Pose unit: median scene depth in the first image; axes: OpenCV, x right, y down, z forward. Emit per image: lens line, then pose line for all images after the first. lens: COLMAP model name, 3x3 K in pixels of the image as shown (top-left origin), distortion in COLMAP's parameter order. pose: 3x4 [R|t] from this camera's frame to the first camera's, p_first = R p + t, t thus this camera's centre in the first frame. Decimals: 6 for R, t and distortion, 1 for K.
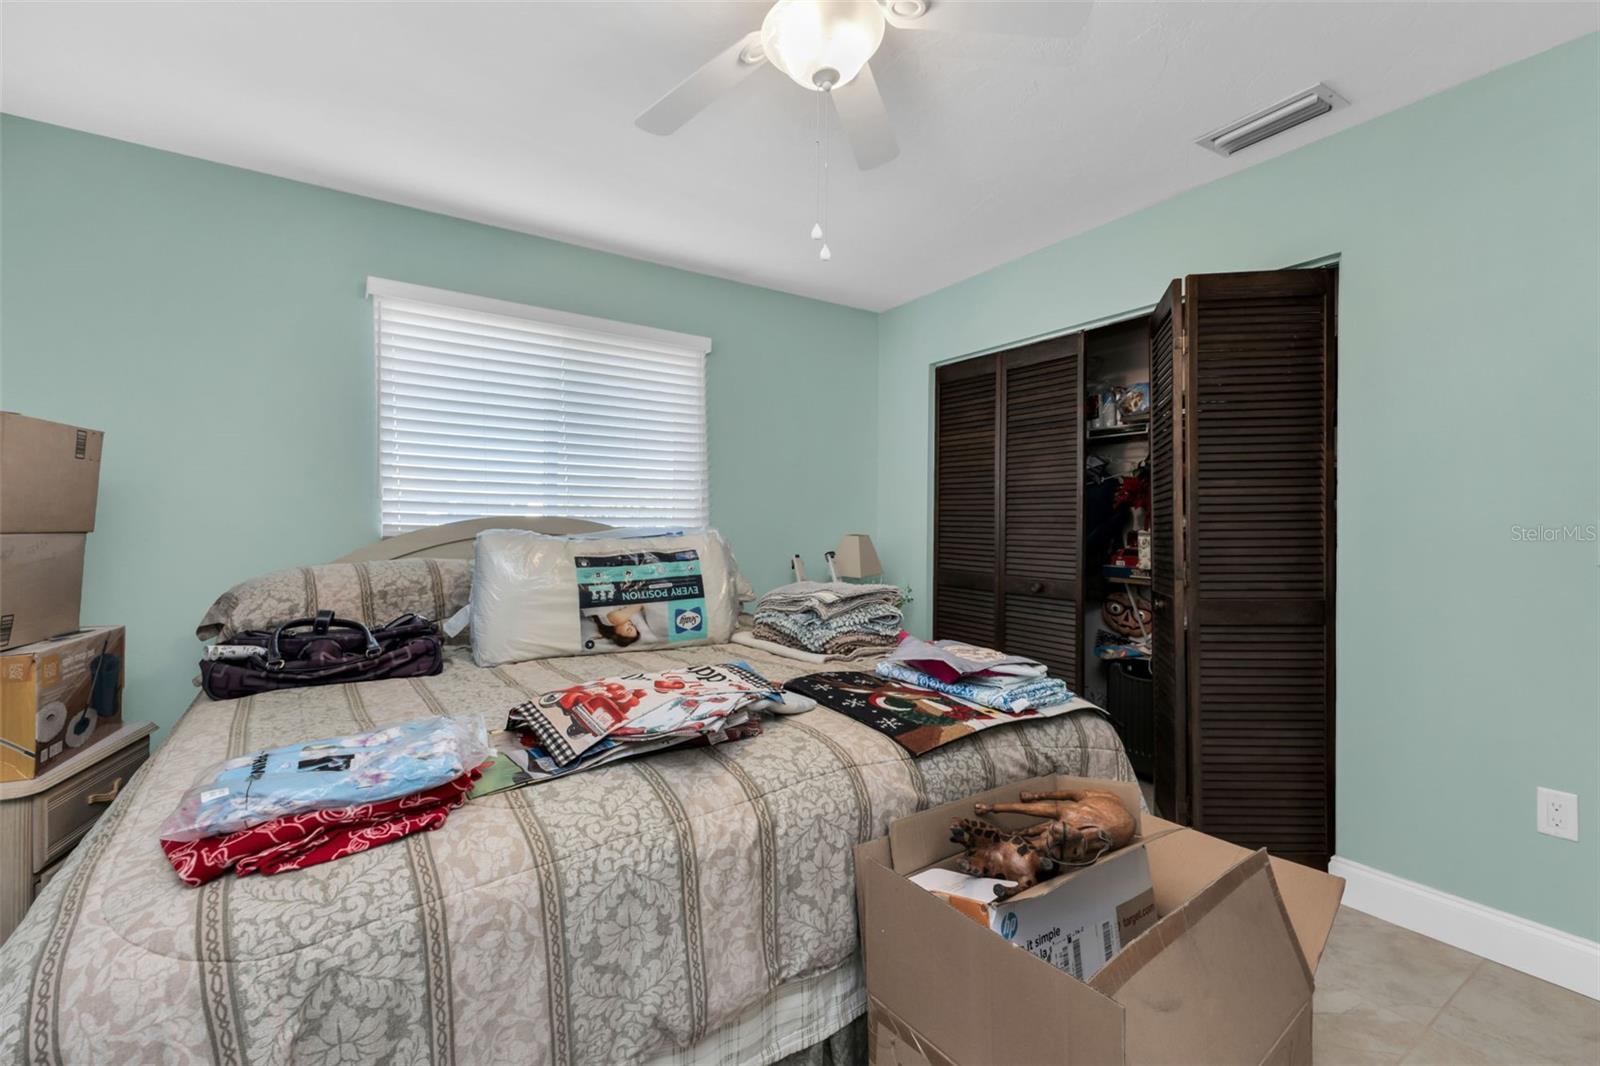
lens RADIAL K [[705.5, 0, 799.9], [0, 705.5, 531.7], [0, 0, 1]] dist [-0.000500, -0.000004]
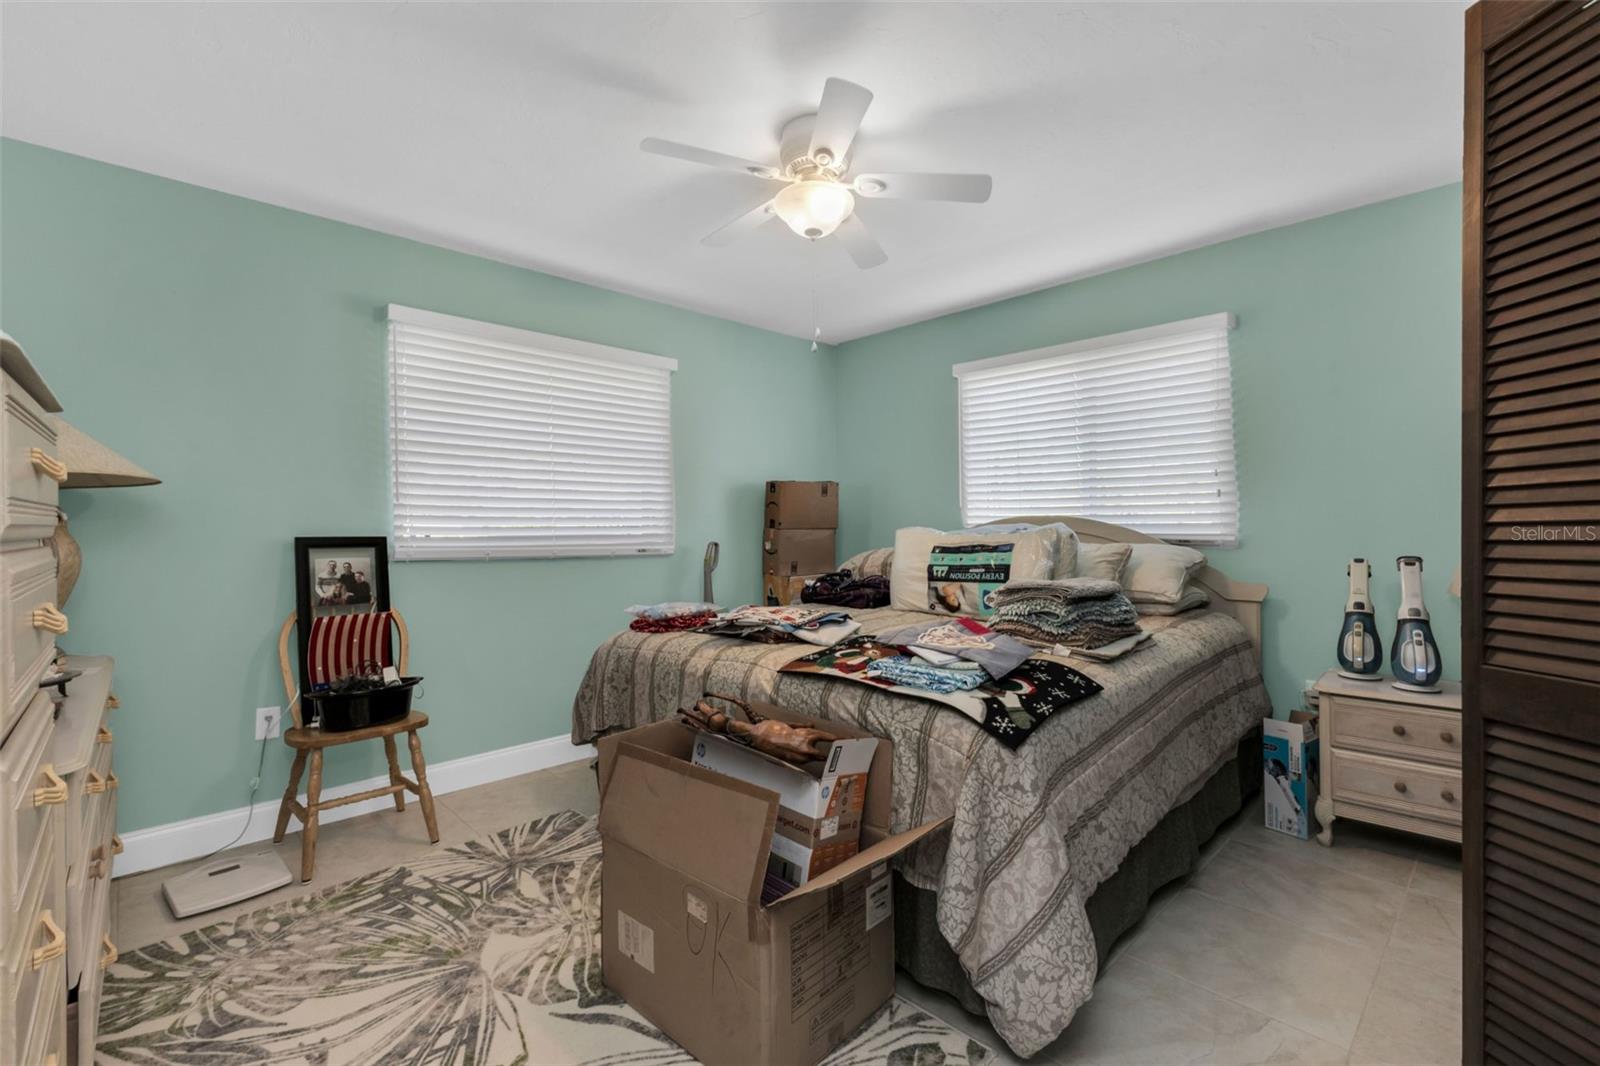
lens RADIAL K [[705.5, 0, 800.9], [0, 705.5, 530.8], [0, 0, 1]] dist [-0.000500, -0.000004]
pose [[0.176759, 0.002851, -0.984250, 1.044821], [0.000621, 0.999995, 0.003008, -0.000014], [0.984254, -0.001143, 0.176757, 0.469739]]
